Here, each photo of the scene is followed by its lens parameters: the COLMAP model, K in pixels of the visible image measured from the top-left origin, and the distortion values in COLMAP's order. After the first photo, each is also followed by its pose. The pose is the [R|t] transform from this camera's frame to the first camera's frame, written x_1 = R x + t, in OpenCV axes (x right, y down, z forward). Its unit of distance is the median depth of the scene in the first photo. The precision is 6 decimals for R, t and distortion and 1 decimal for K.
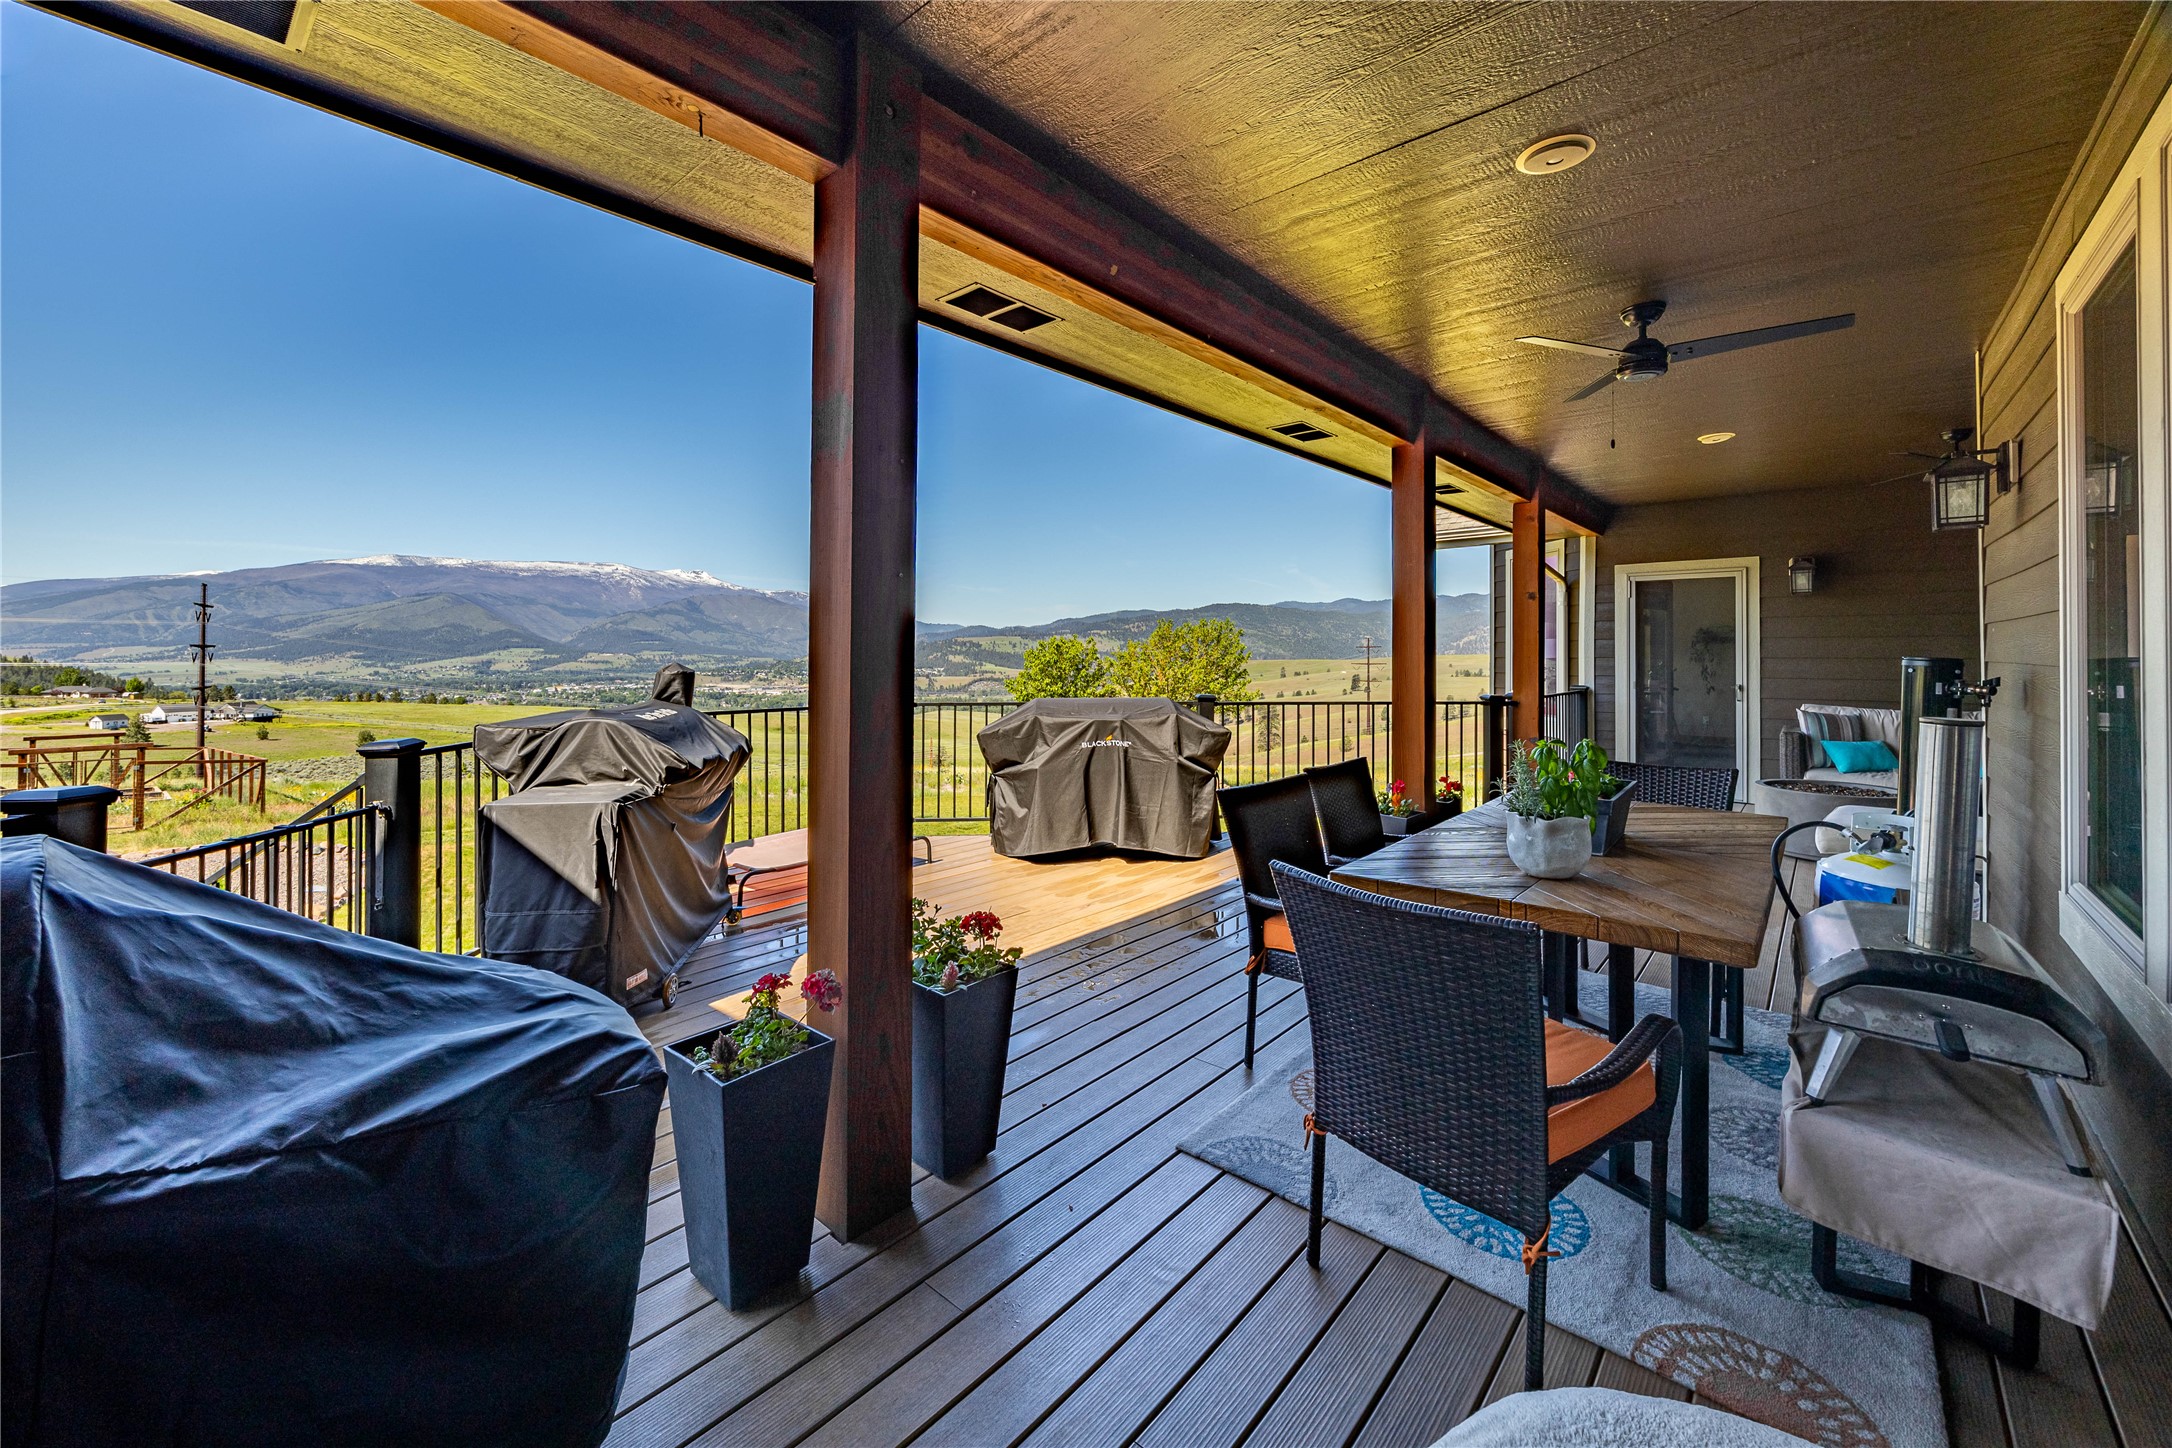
lens RADIAL K [[849.8, 0, 1086.2], [0, 849.8, 661.1], [0, 0, 1]] dist [-0.000079, -0.000084]
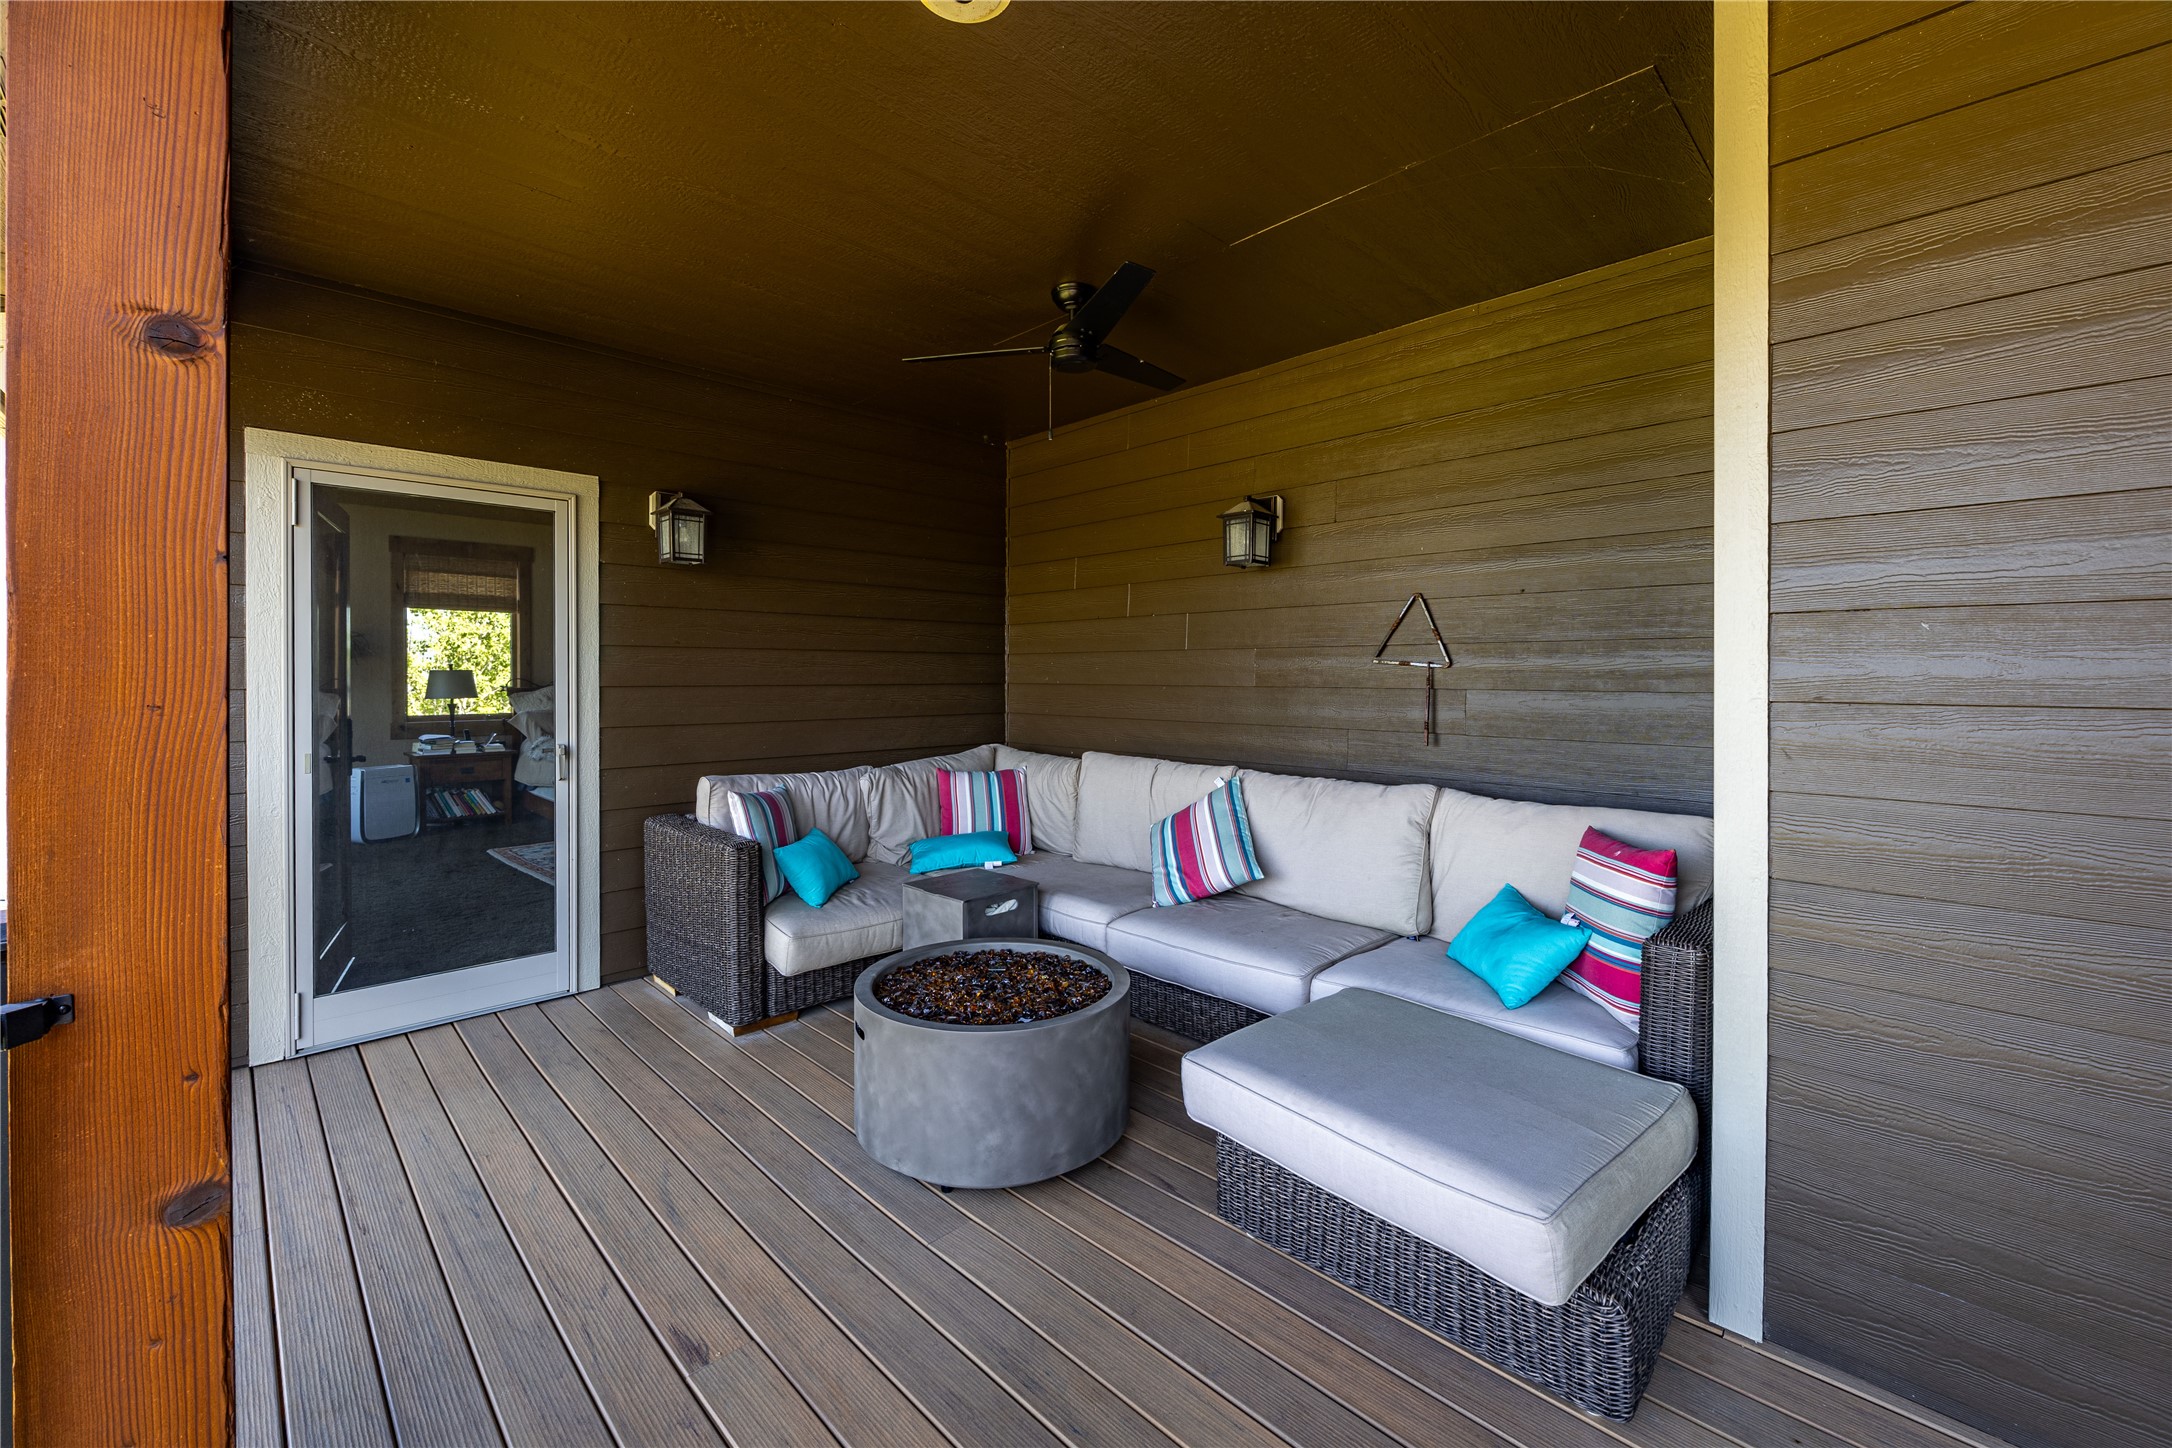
lens RADIAL K [[849.8, 0, 1086.2], [0, 849.8, 661.1], [0, 0, 1]] dist [-0.000079, -0.000084]
pose [[0.052177, 0.007643, 0.998609, 0.322087], [0.004248, 0.999960, -0.007875, -0.013492], [-0.998629, 0.004653, 0.052142, 0.694215]]
